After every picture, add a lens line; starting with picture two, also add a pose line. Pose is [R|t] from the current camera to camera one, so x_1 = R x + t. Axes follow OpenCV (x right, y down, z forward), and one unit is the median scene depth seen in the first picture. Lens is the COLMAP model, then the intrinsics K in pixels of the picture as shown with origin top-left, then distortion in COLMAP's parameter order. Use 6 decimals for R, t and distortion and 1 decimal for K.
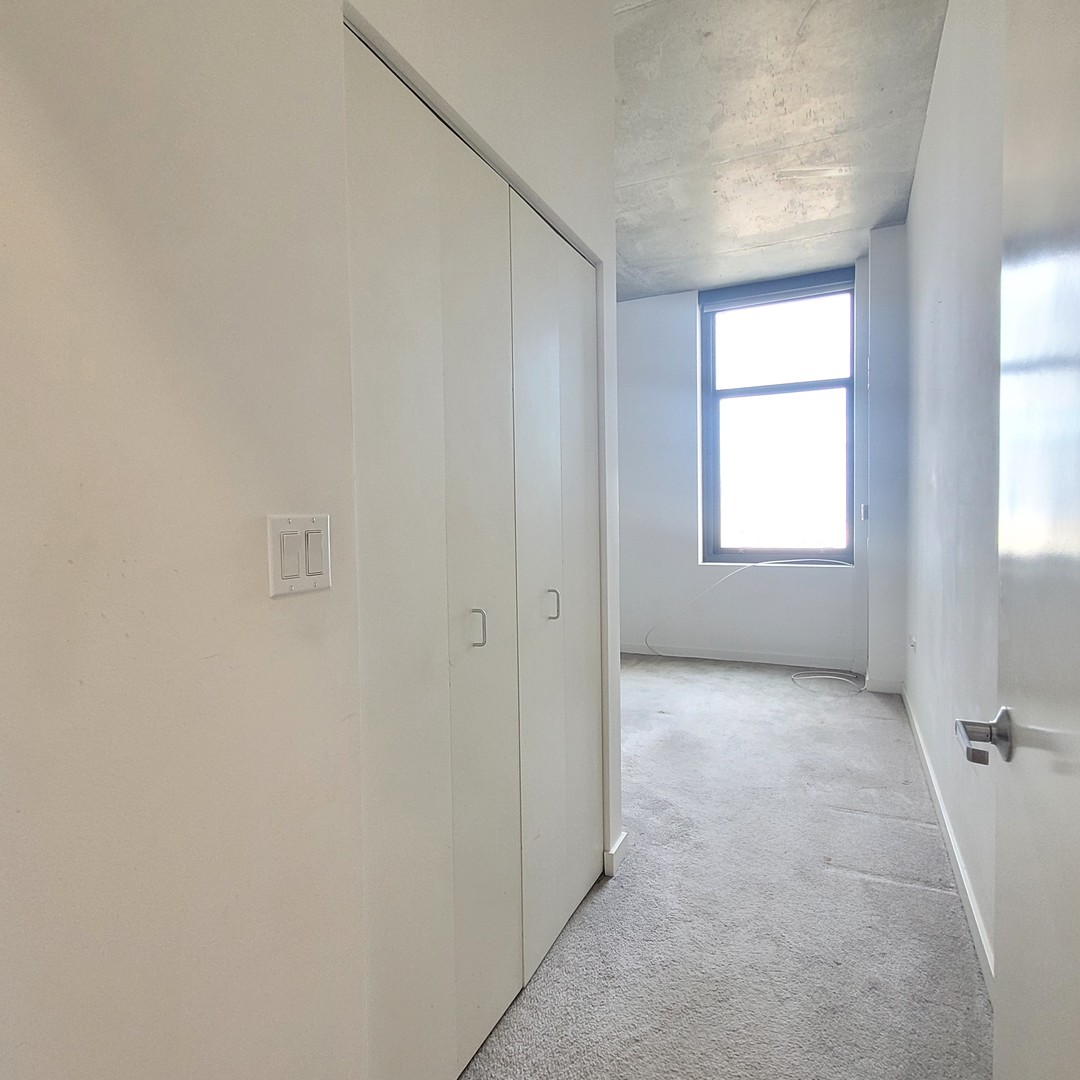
lens RADIAL K [[666.3, 0, 544.7], [0, 666.3, 538.0], [0, 0, 1]] dist [0.004499, -0.002982]
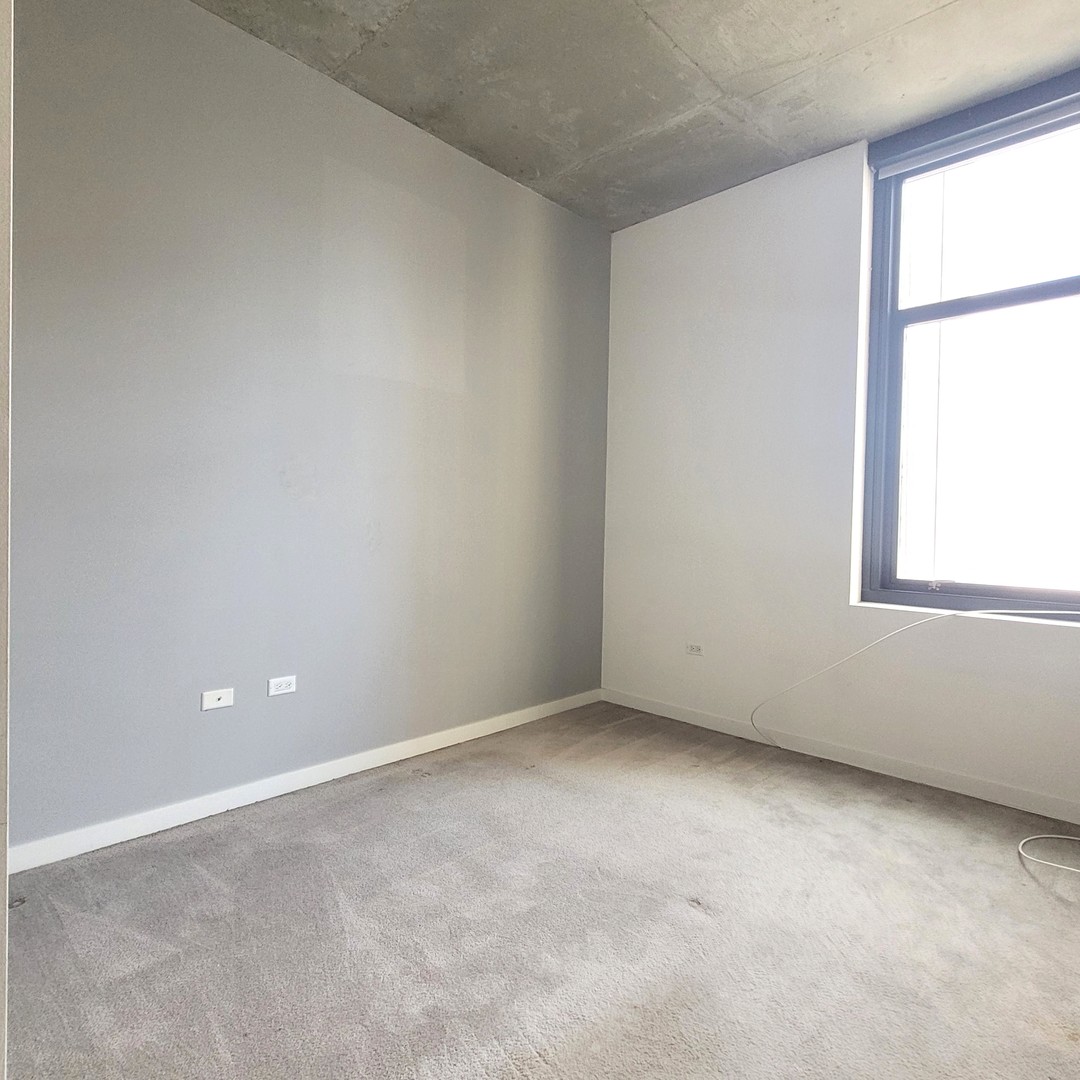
lens RADIAL K [[668.8, 0, 542.0], [0, 668.8, 521.7], [0, 0, 1]] dist [0.005480, -0.001898]
pose [[0.946904, 0.044407, -0.318434, 0.177435], [-0.052950, 0.998431, -0.018219, -0.008714], [0.317126, 0.034113, 0.947770, 0.392181]]
